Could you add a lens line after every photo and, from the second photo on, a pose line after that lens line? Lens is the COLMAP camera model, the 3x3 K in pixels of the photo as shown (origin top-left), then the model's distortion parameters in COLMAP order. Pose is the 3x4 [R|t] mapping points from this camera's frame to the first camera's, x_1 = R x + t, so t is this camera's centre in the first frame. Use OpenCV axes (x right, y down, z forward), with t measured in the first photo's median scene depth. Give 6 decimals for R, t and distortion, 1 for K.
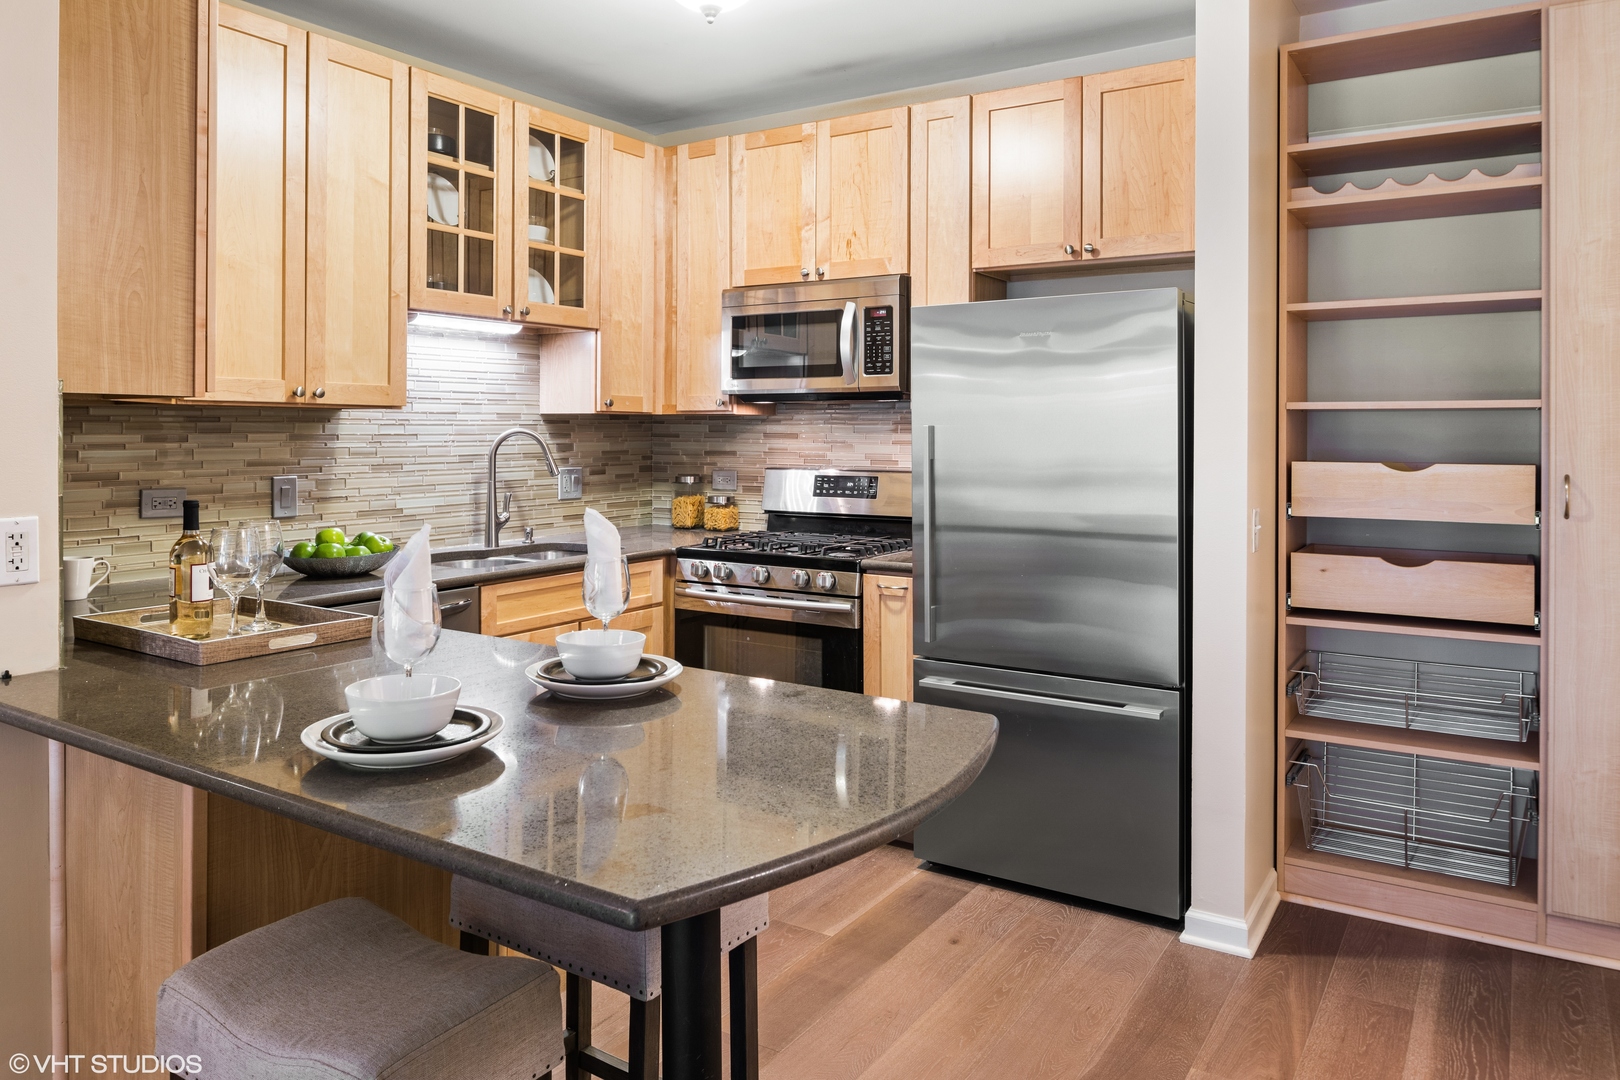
lens RADIAL K [[1107.9, 0, 810.3], [0, 1107.9, 440.1], [0, 0, 1]] dist [-0.012249, -0.003658]
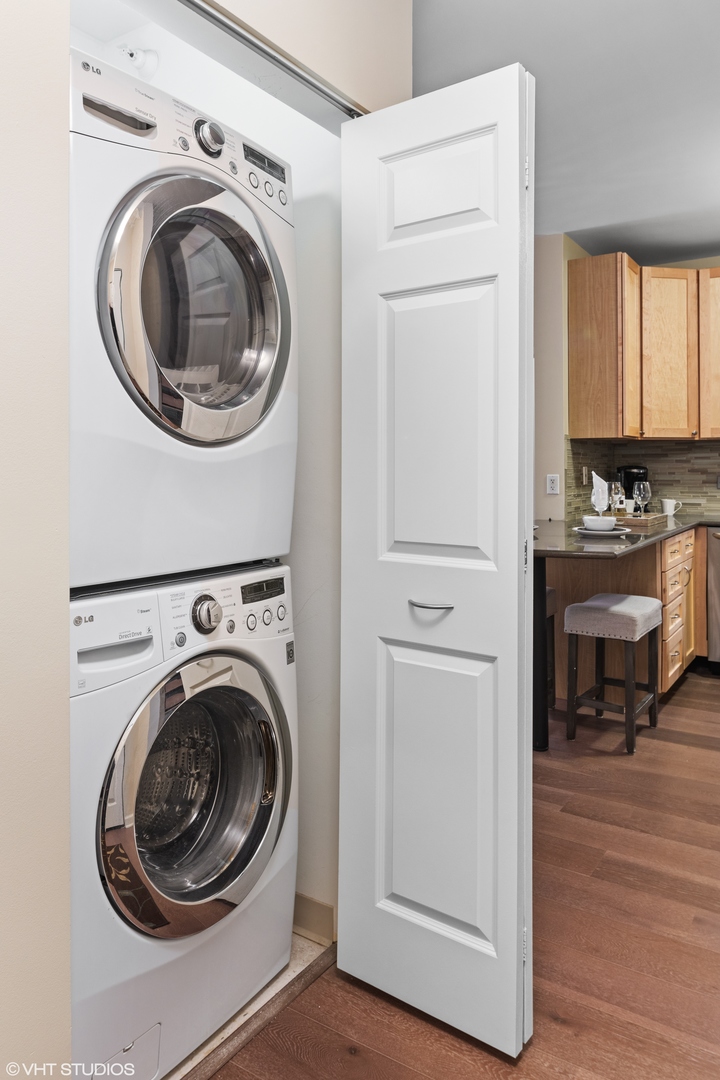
lens RADIAL K [[743.9, 0, 334.4], [0, 743.9, 462.7], [0, 0, 1]] dist [-0.002266, -0.007327]
pose [[-0.040485, -0.012118, -0.999107, 0.873545], [-0.004704, 0.999918, -0.011938, 0.033066], [0.999169, 0.004217, -0.040538, 0.209364]]
